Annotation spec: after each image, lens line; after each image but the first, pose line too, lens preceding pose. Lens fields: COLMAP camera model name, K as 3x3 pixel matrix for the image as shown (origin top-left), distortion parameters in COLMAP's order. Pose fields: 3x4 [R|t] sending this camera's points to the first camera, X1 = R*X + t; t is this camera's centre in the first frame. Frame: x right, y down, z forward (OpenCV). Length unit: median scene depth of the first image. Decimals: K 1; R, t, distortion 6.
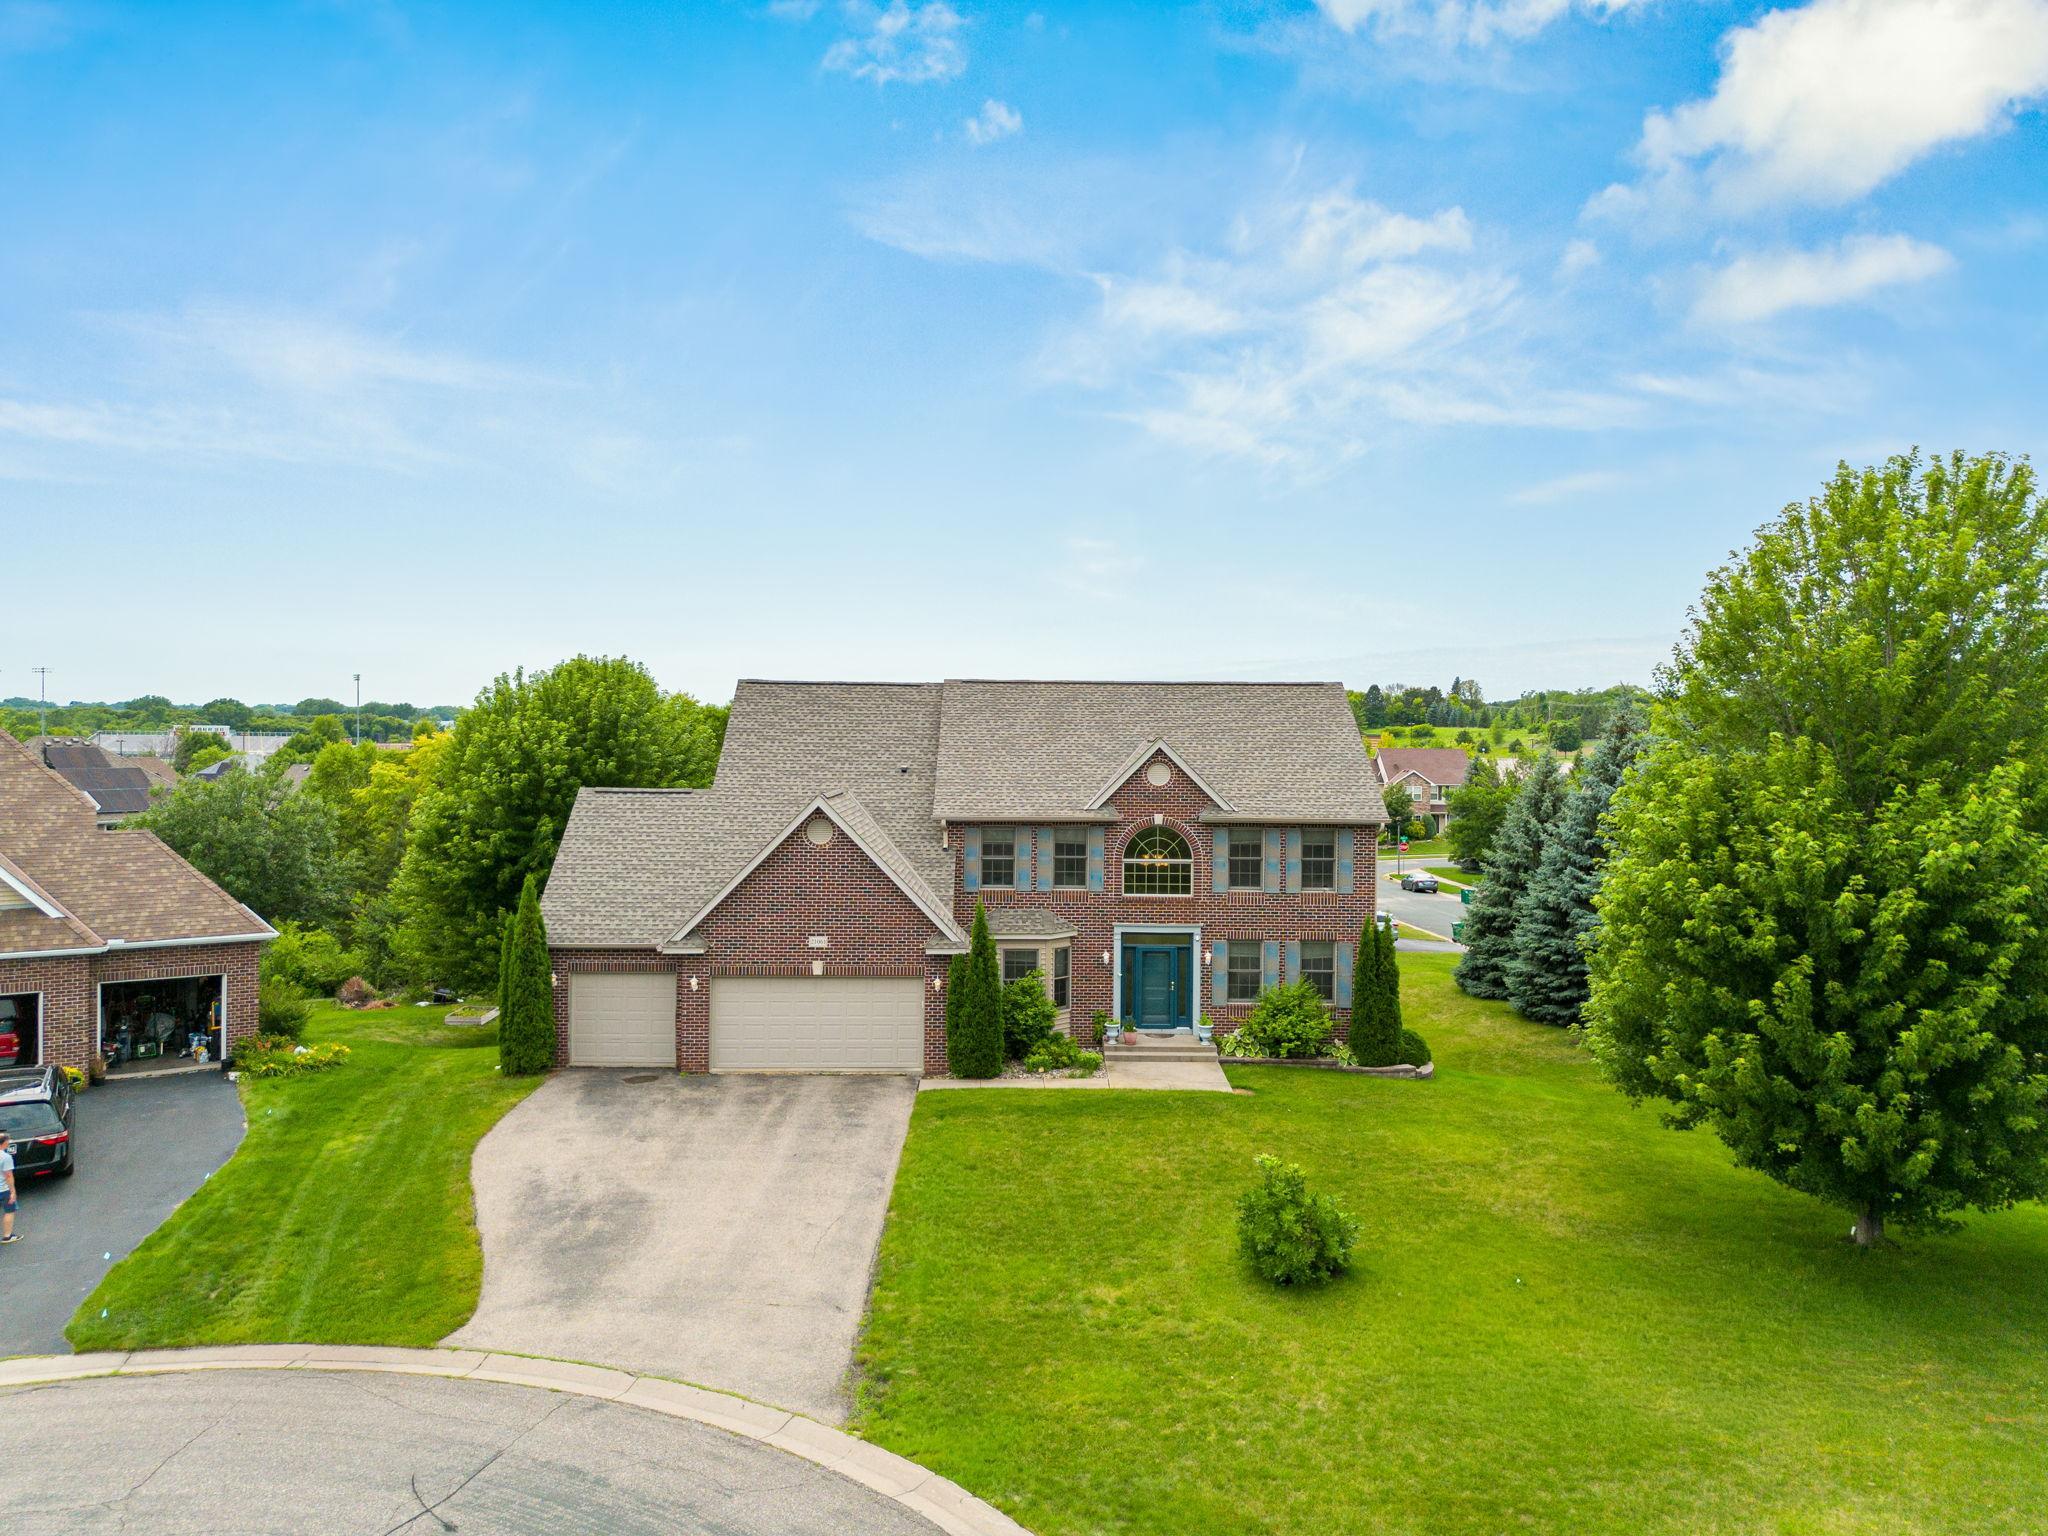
lens RADIAL K [[1514.3, 0, 1154.1], [0, 1514.3, 769.2], [0, 0, 1]] dist [0.064834, -0.044370]
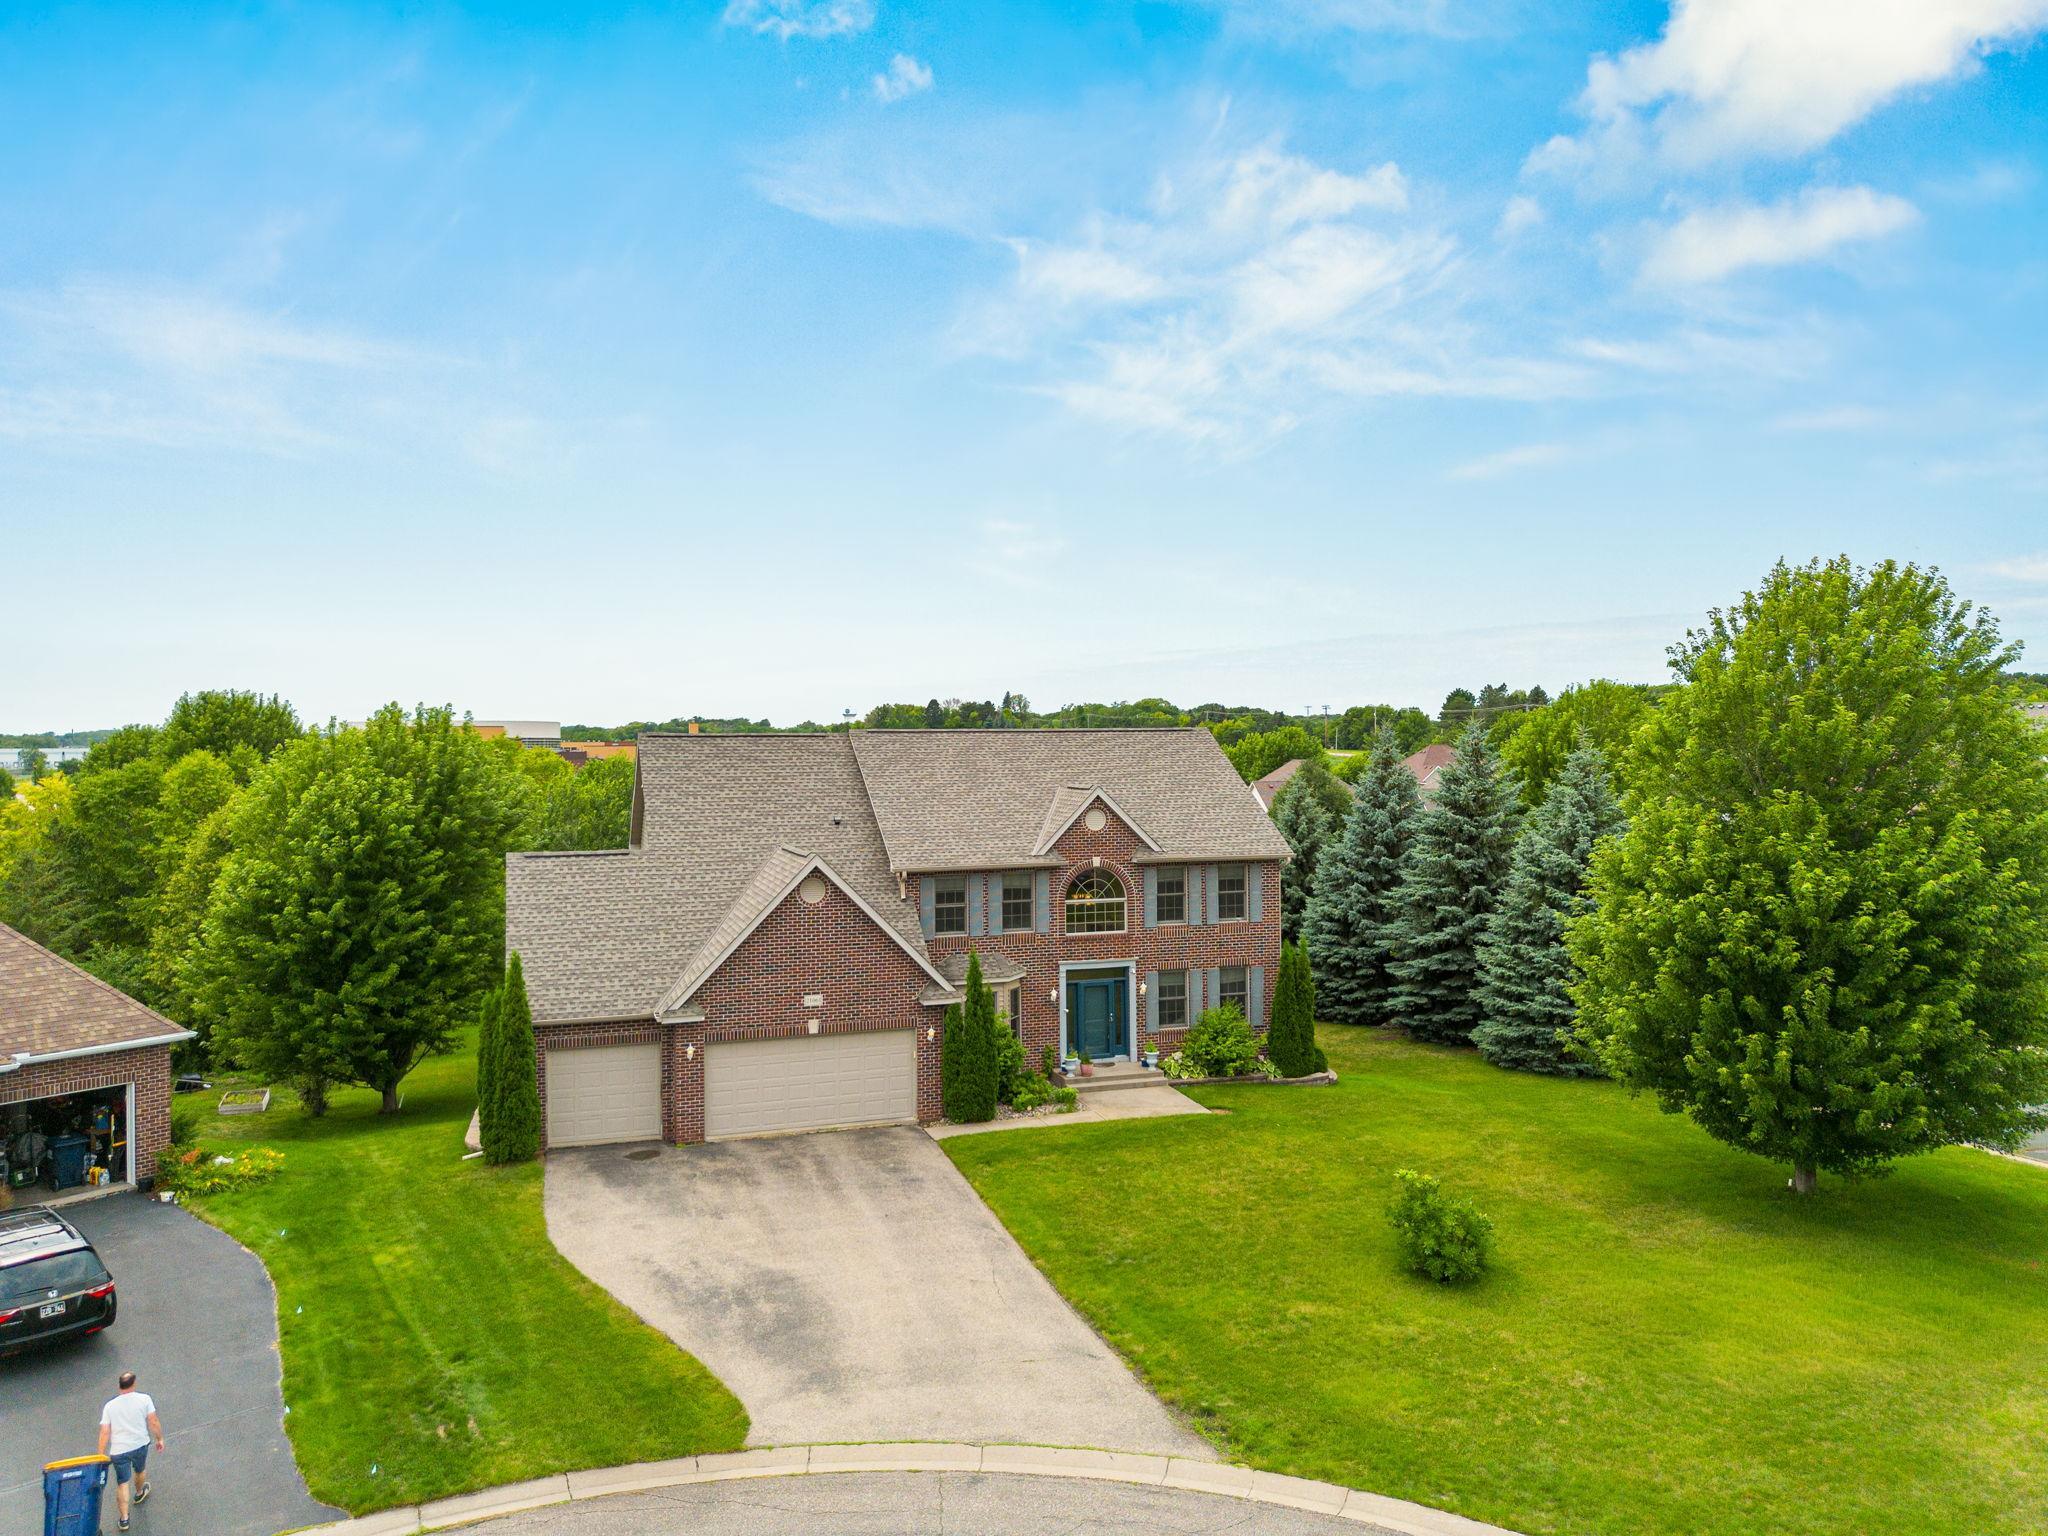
lens RADIAL K [[1468.9, 0, 1123.3], [0, 1468.9, 761.6], [0, 0, 1]] dist [0.060033, -0.043539]
pose [[0.953750, -0.019243, 0.299986, -0.314614], [0.022208, 0.999732, -0.006478, -0.033299], [-0.299781, 0.012841, 0.953922, 0.006737]]
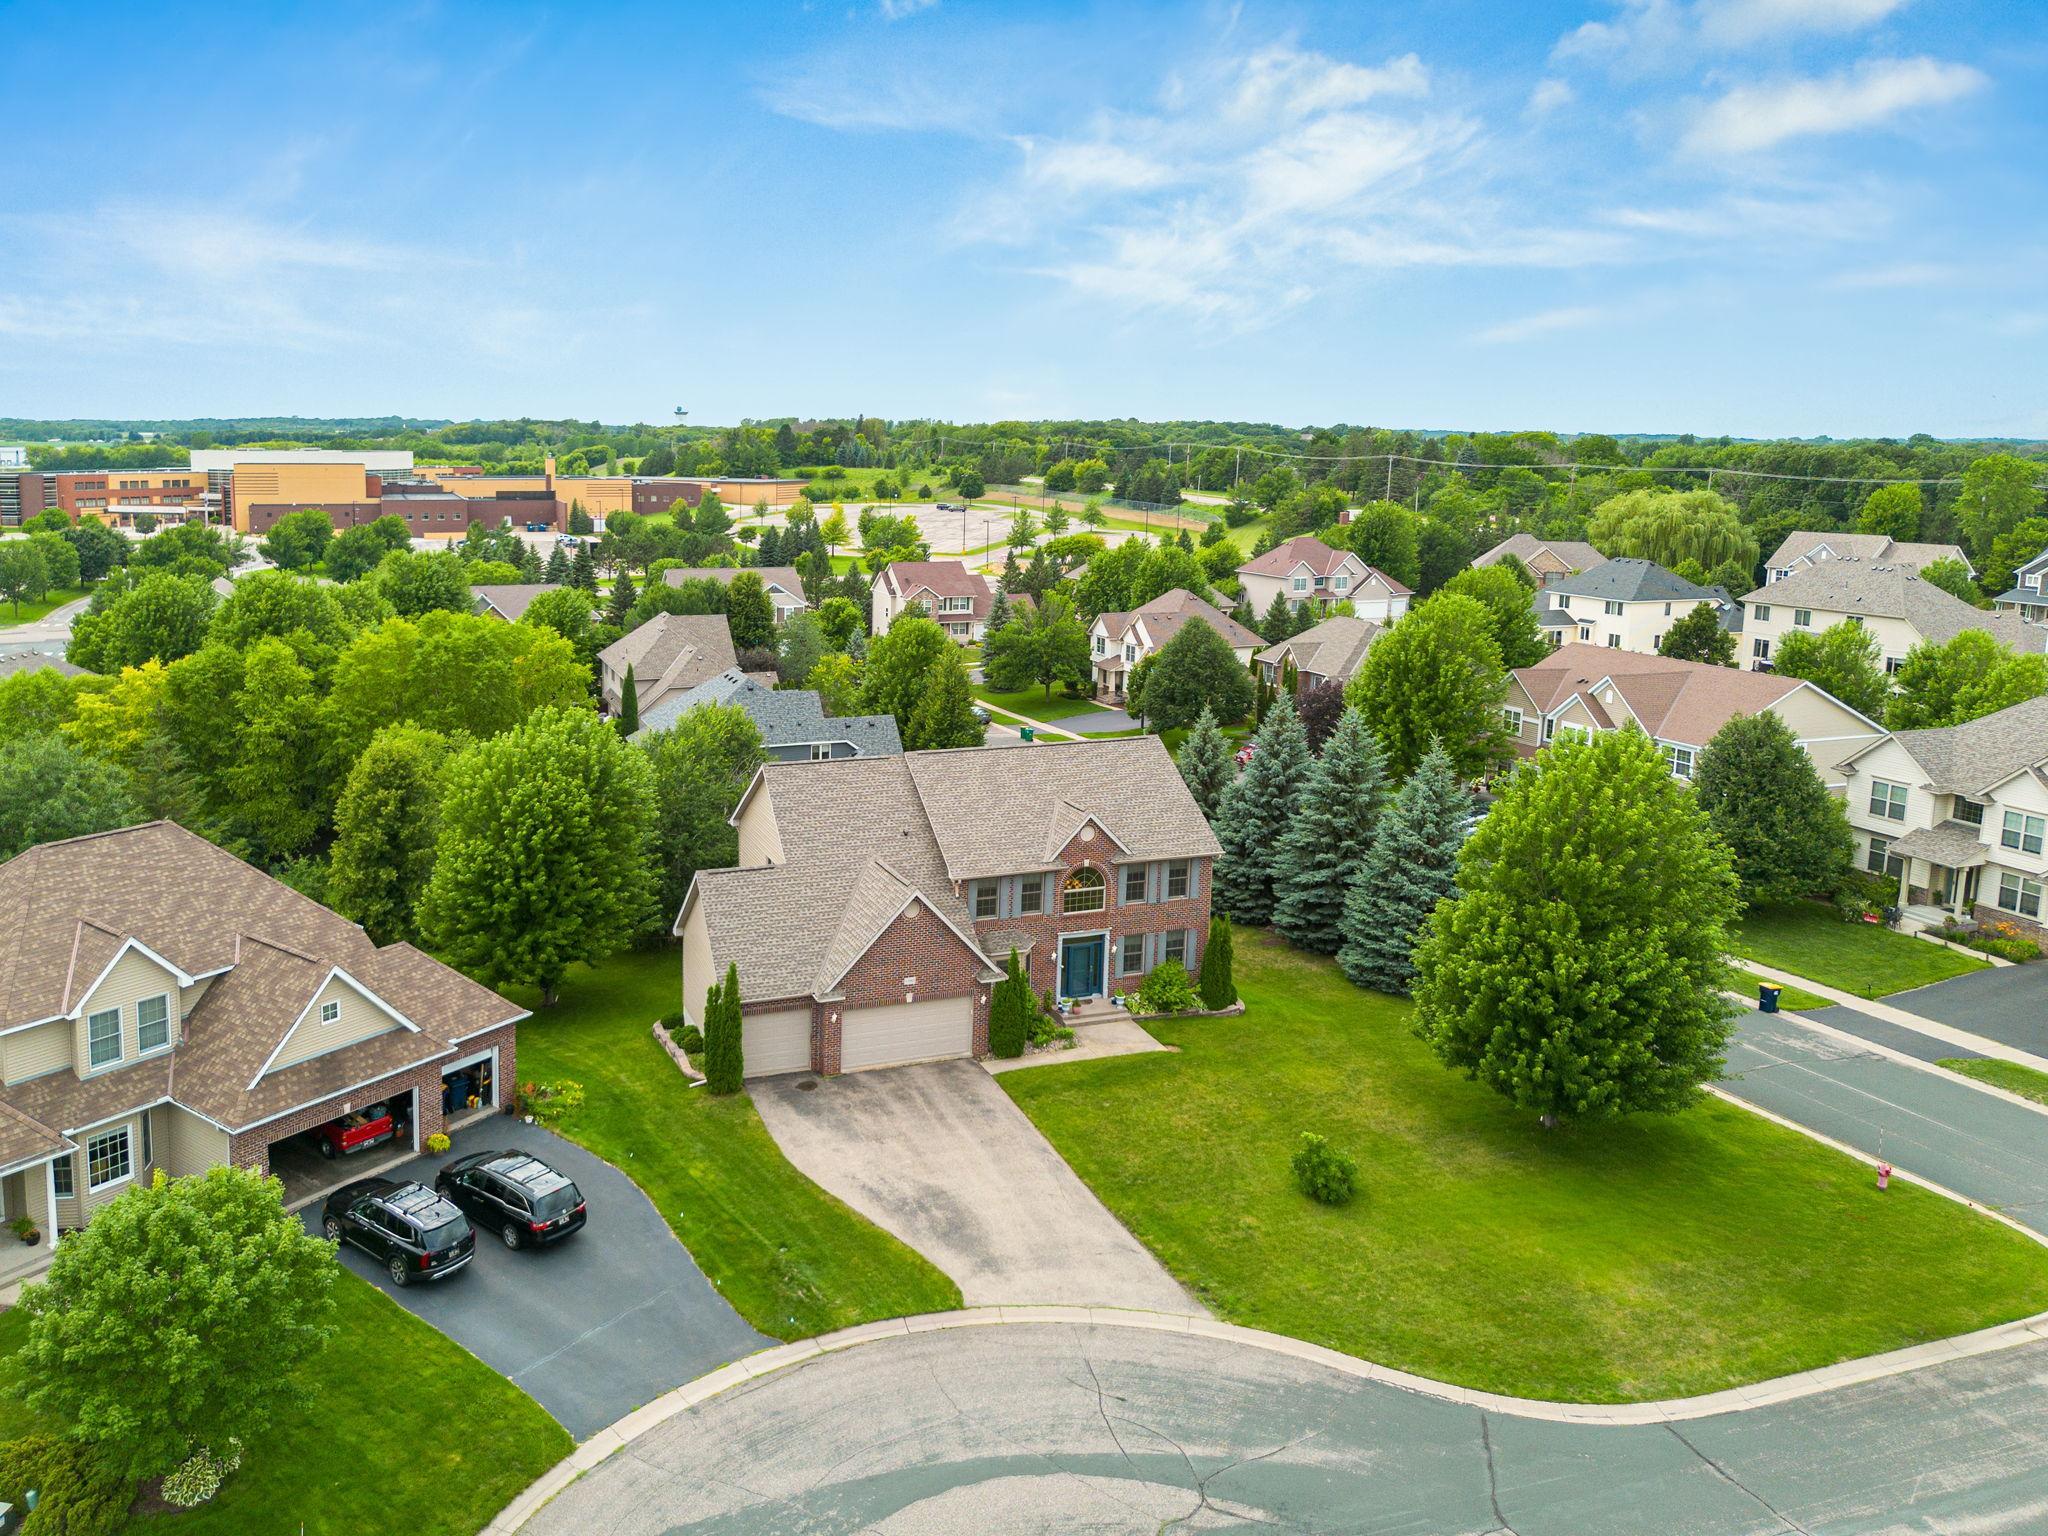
lens RADIAL K [[1564.5, 0, 1017.8], [0, 1564.5, 682.8], [0, 0, 1]] dist [0.068618, -0.068732]
pose [[0.940553, -0.035279, 0.337810, -0.630724], [-0.016309, 0.988753, 0.148668, -0.406525], [-0.339255, -0.145339, 0.929399, -0.426004]]
